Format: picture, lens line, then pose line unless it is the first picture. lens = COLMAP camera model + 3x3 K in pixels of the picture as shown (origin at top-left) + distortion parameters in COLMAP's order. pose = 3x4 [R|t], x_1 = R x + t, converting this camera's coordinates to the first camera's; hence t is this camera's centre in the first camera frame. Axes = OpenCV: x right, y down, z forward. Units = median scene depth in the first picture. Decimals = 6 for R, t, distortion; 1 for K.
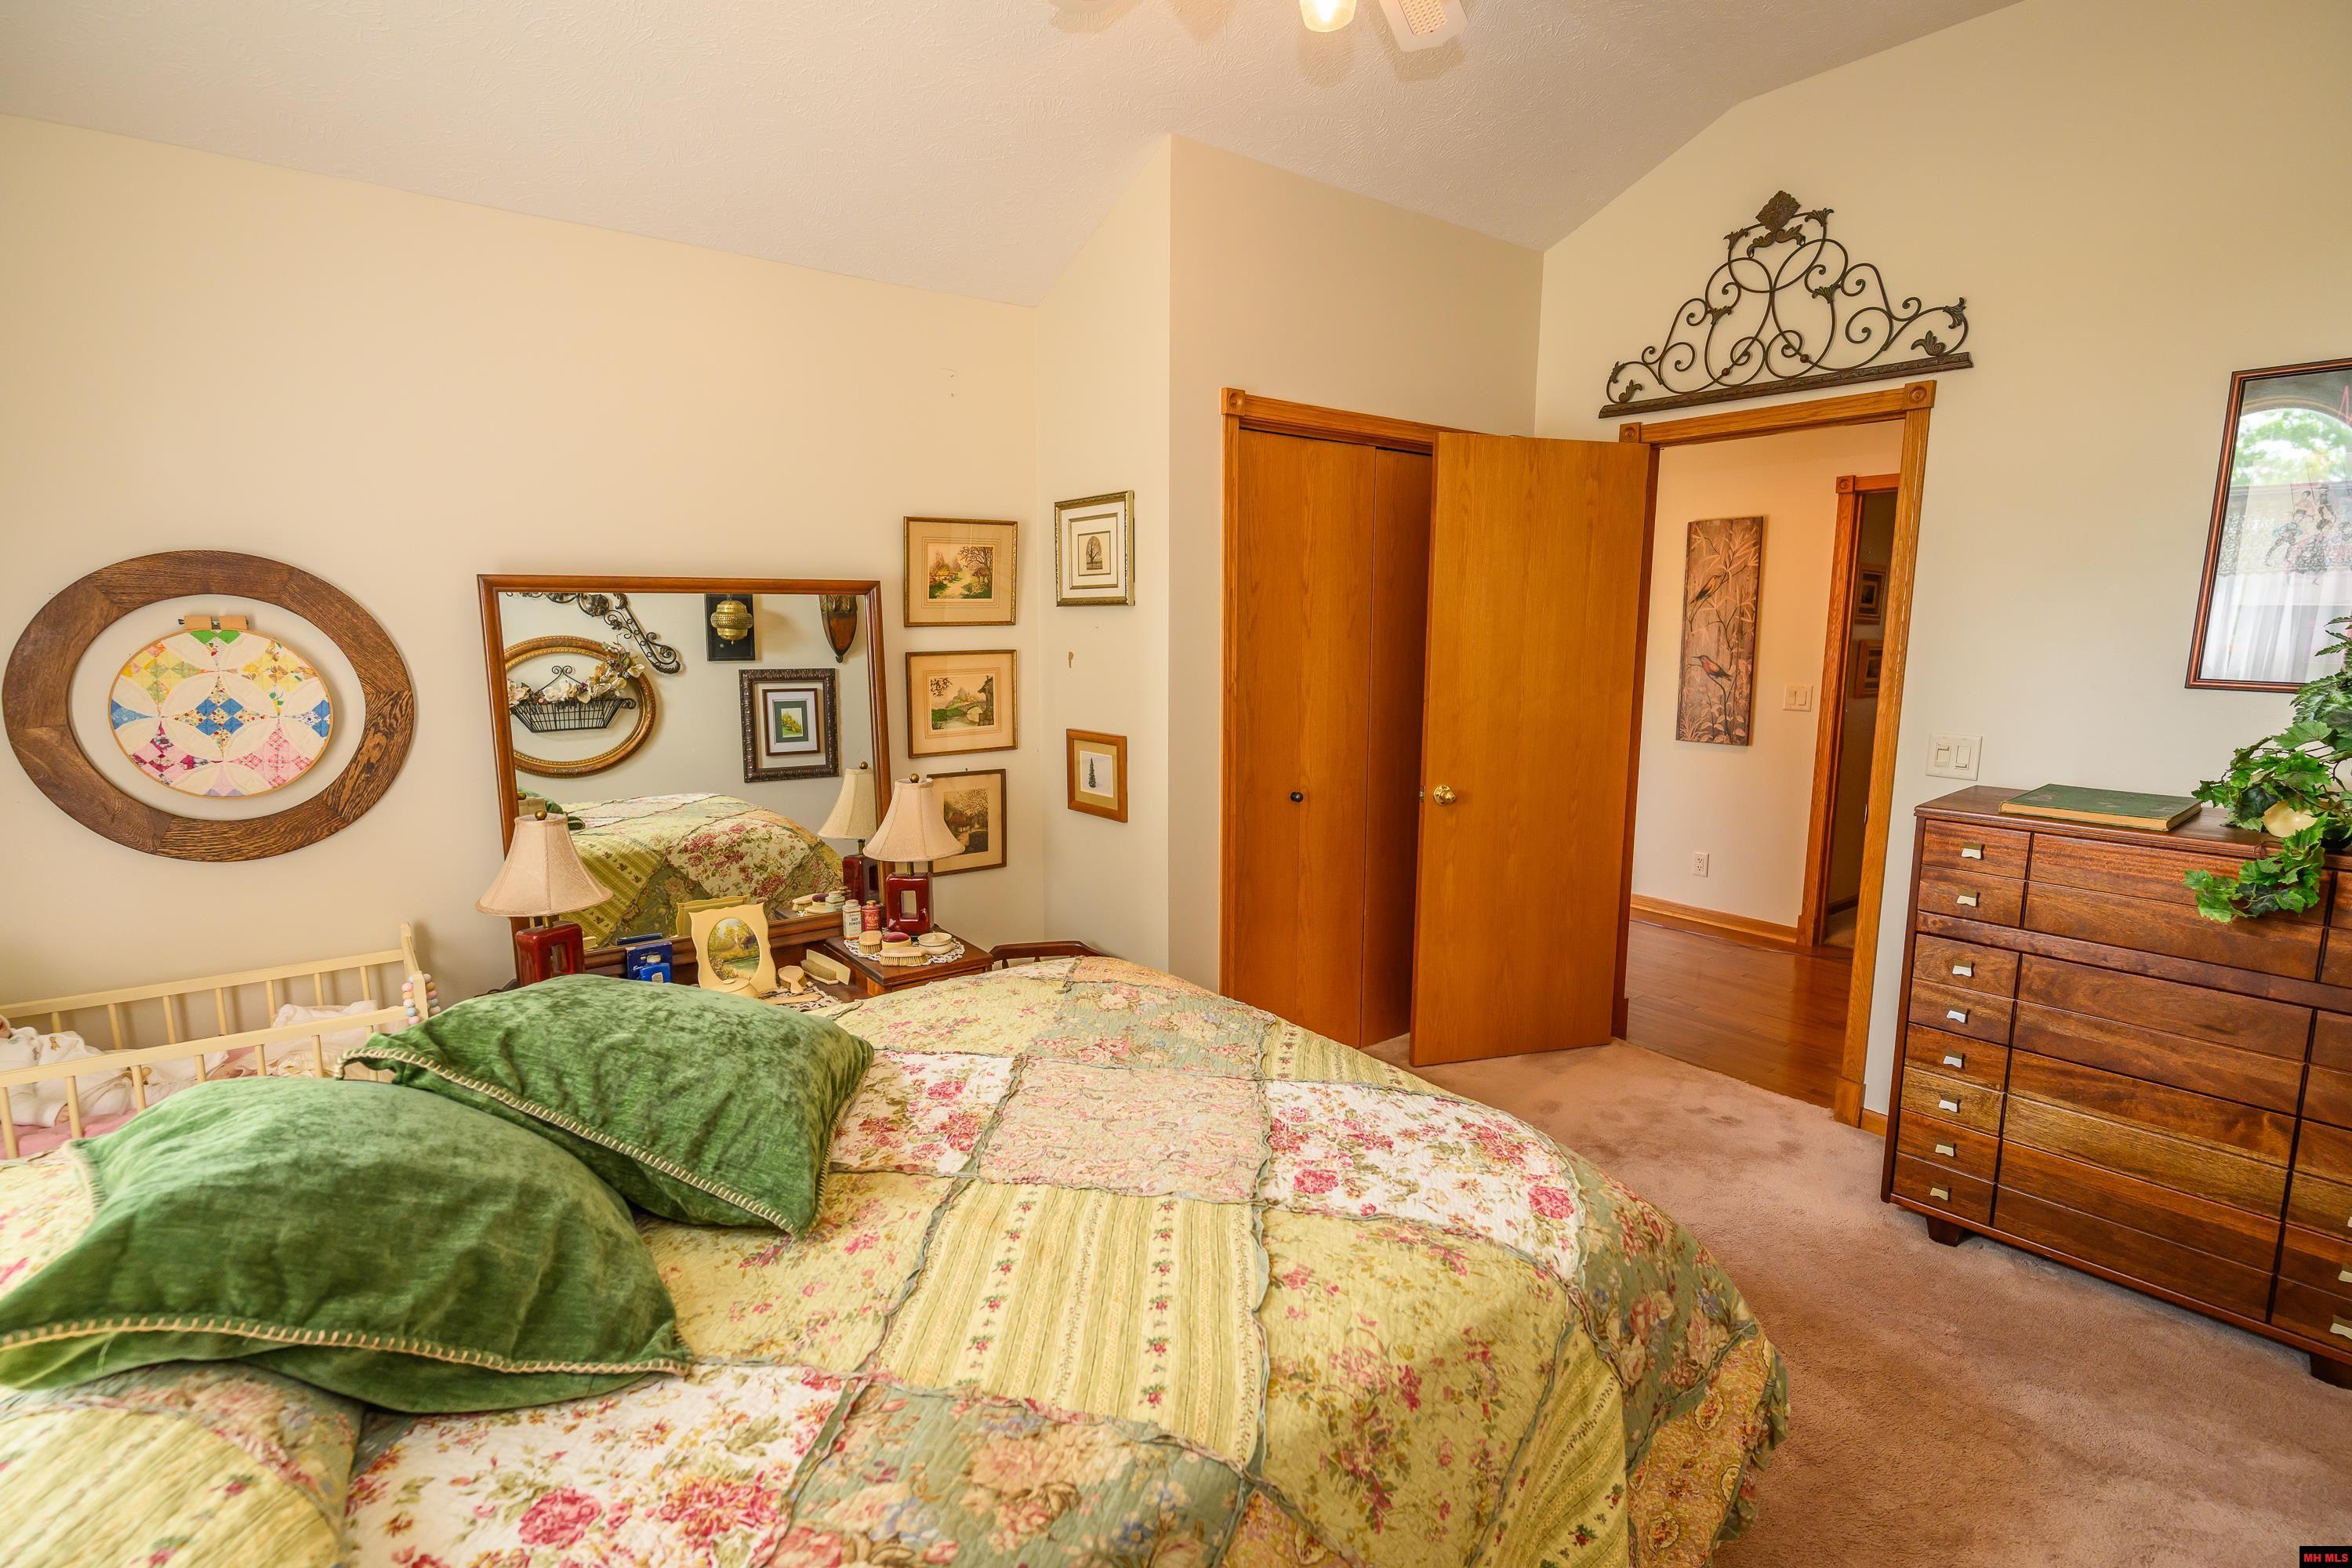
lens RADIAL K [[1113.5, 0, 1176.0], [0, 1113.5, 784.0], [0, 0, 1]] dist [-0.003032, -0.000188]
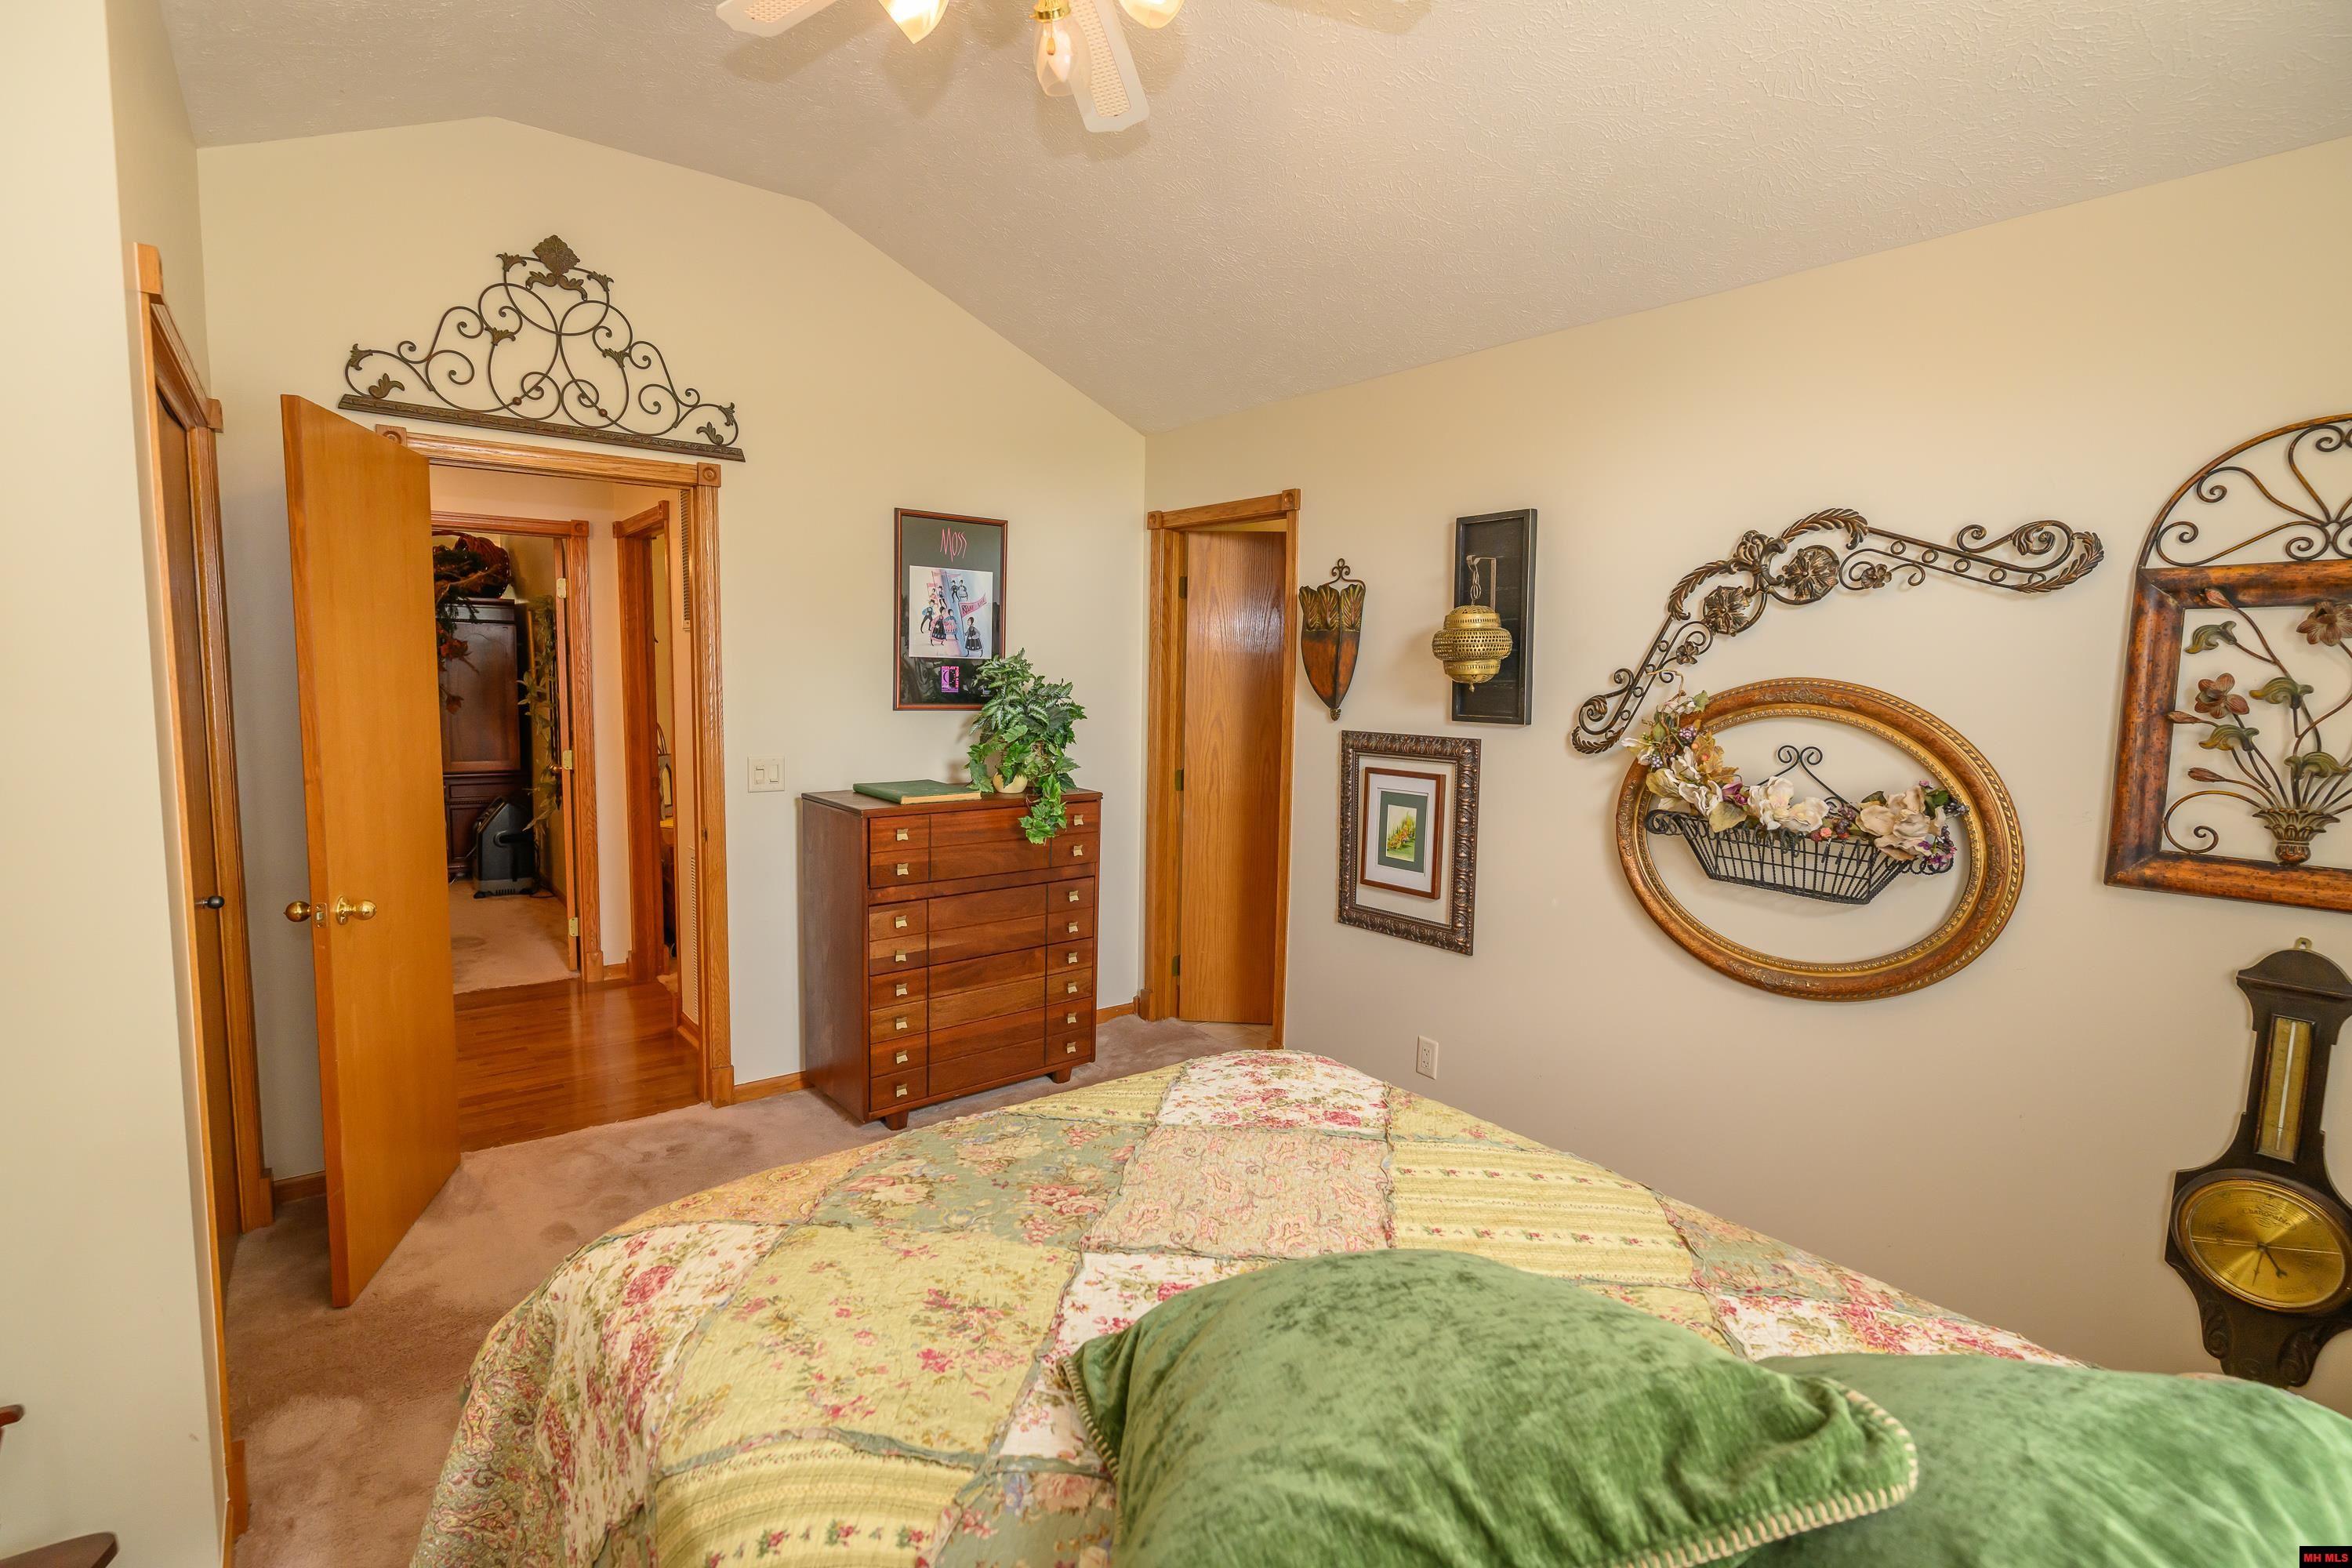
lens RADIAL K [[1108.8, 0, 1161.6], [0, 1108.8, 777.9], [0, 0, 1]] dist [-0.005249, 0.006205]
pose [[0.004086, -0.105395, 0.994422, -0.520938], [0.130817, 0.985941, 0.103959, -0.090118], [-0.991398, 0.129663, 0.017816, 0.533171]]
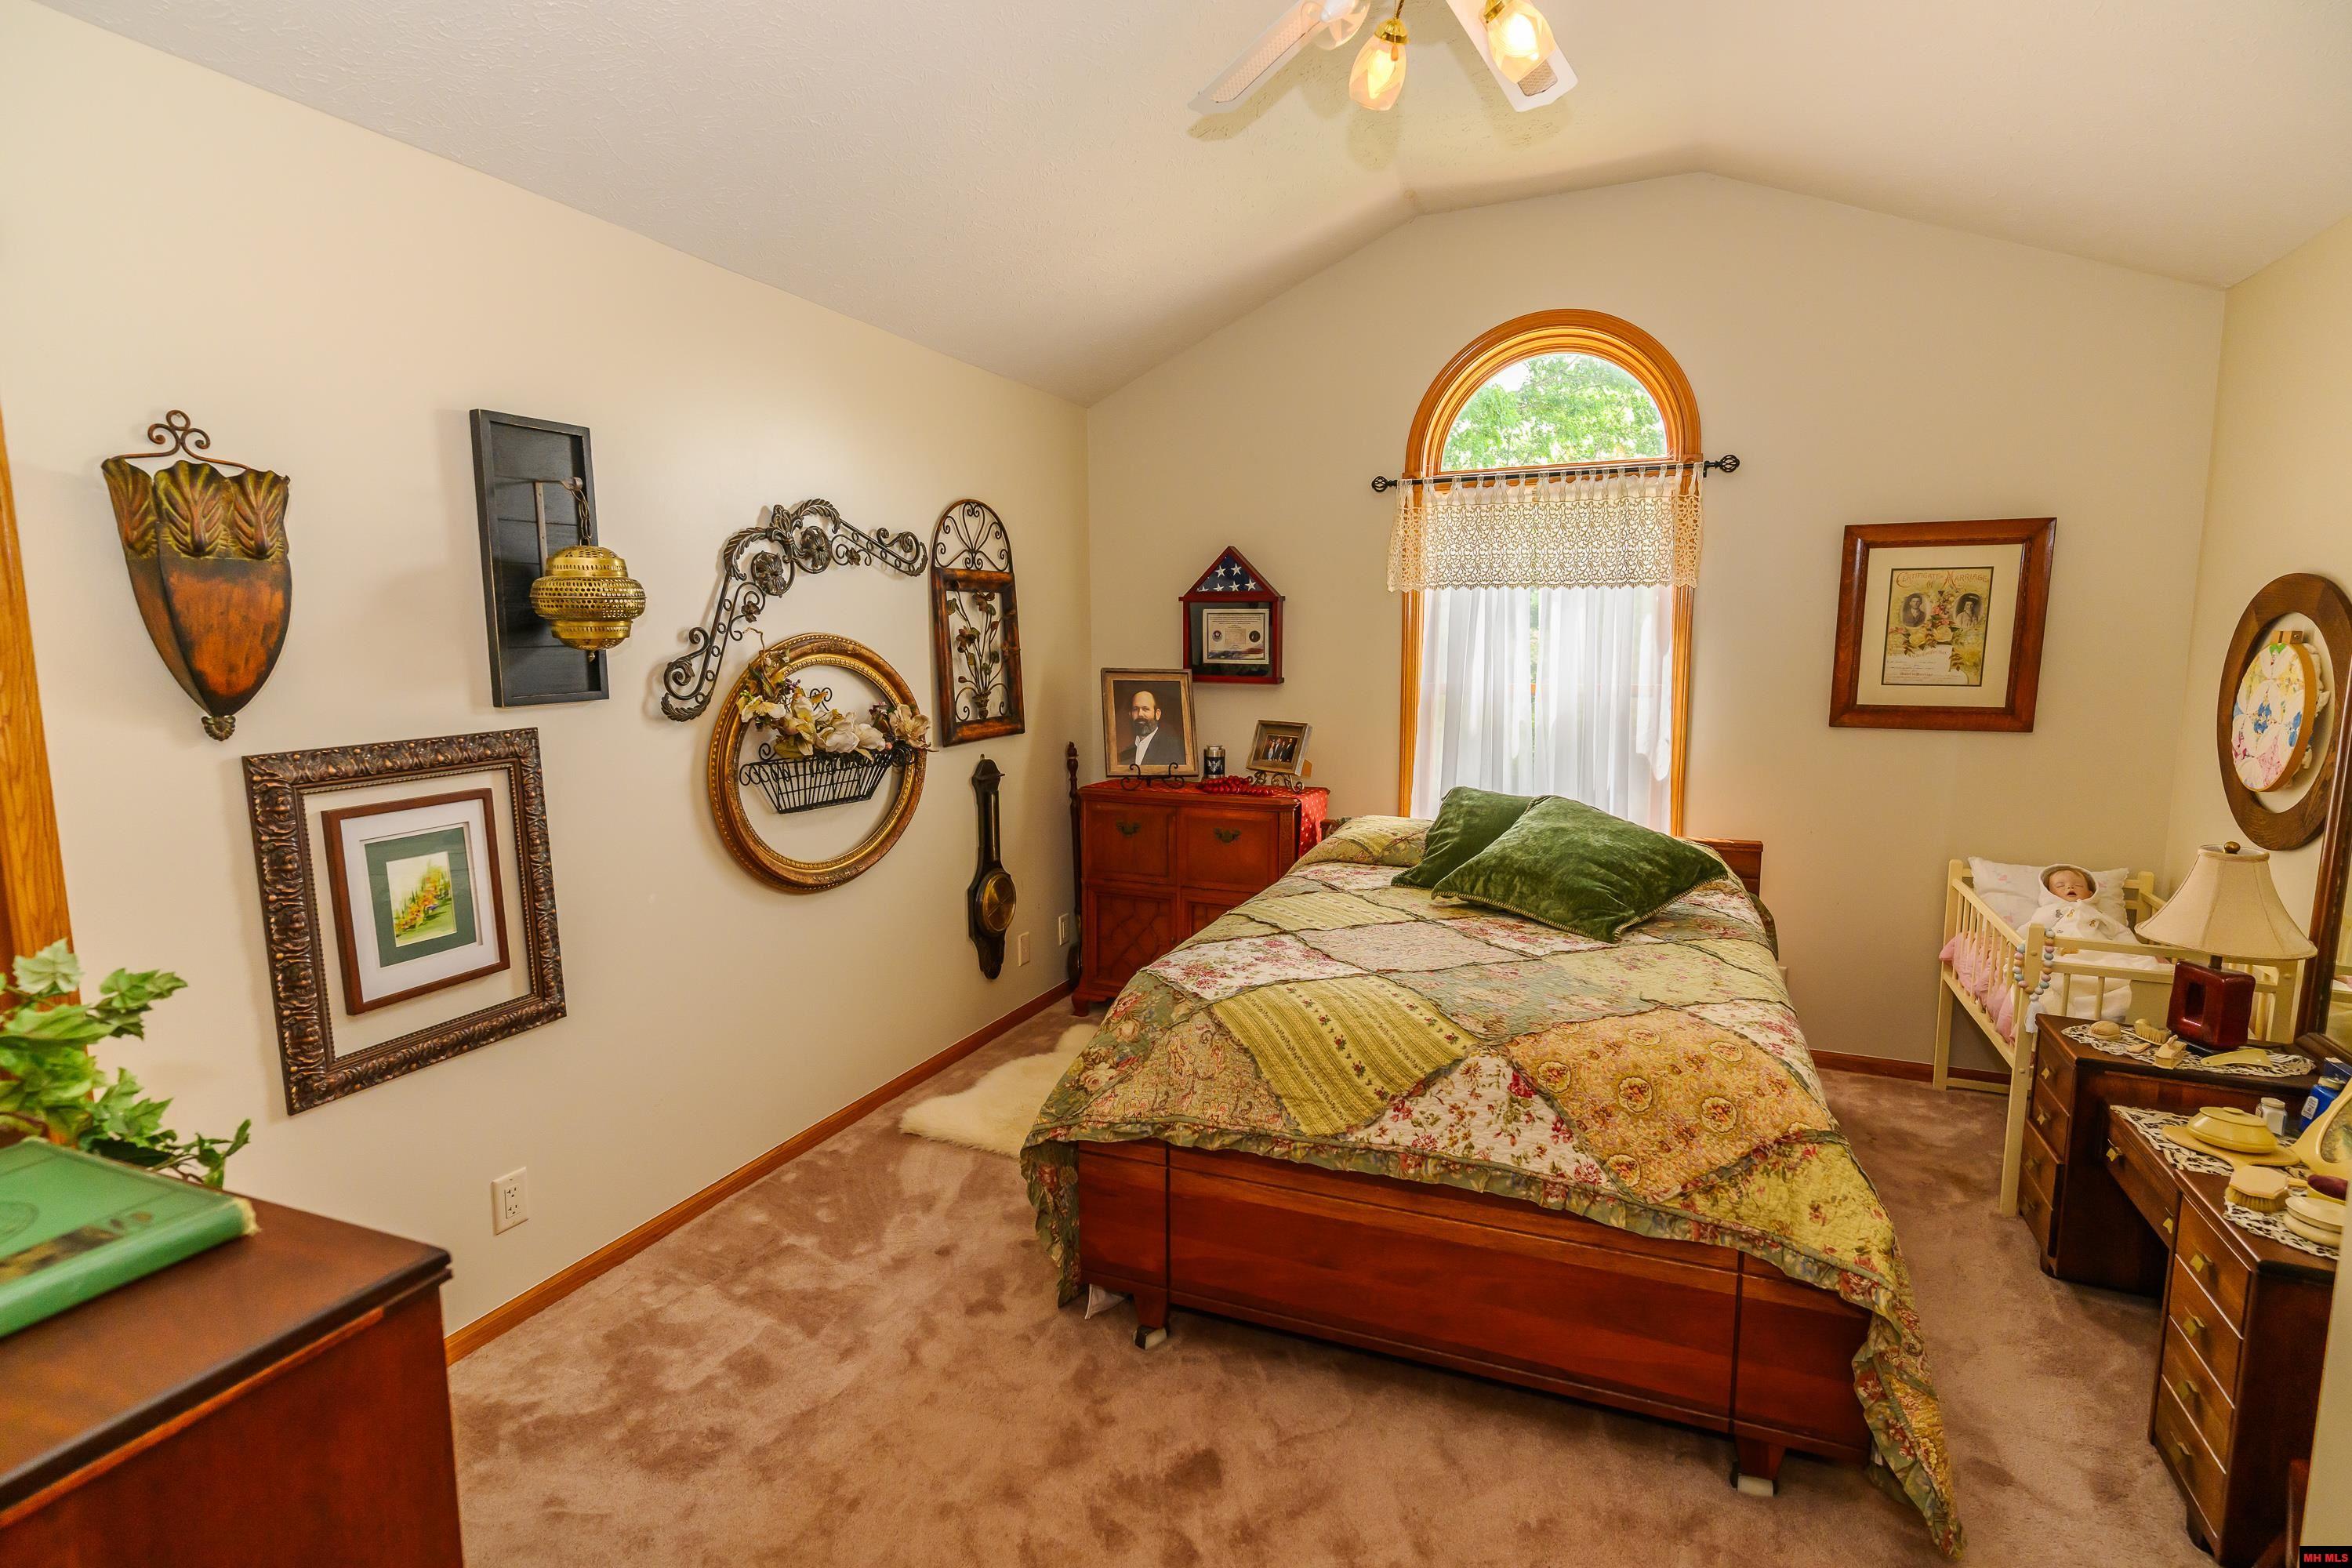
lens RADIAL K [[1108.8, 0, 1161.6], [0, 1108.8, 777.9], [0, 0, 1]] dist [-0.005249, 0.006205]
pose [[-0.881842, 0.065805, -0.466931, 0.529868], [-0.064481, 0.964085, 0.257647, -0.171911], [0.467115, 0.257312, -0.845928, 1.124459]]
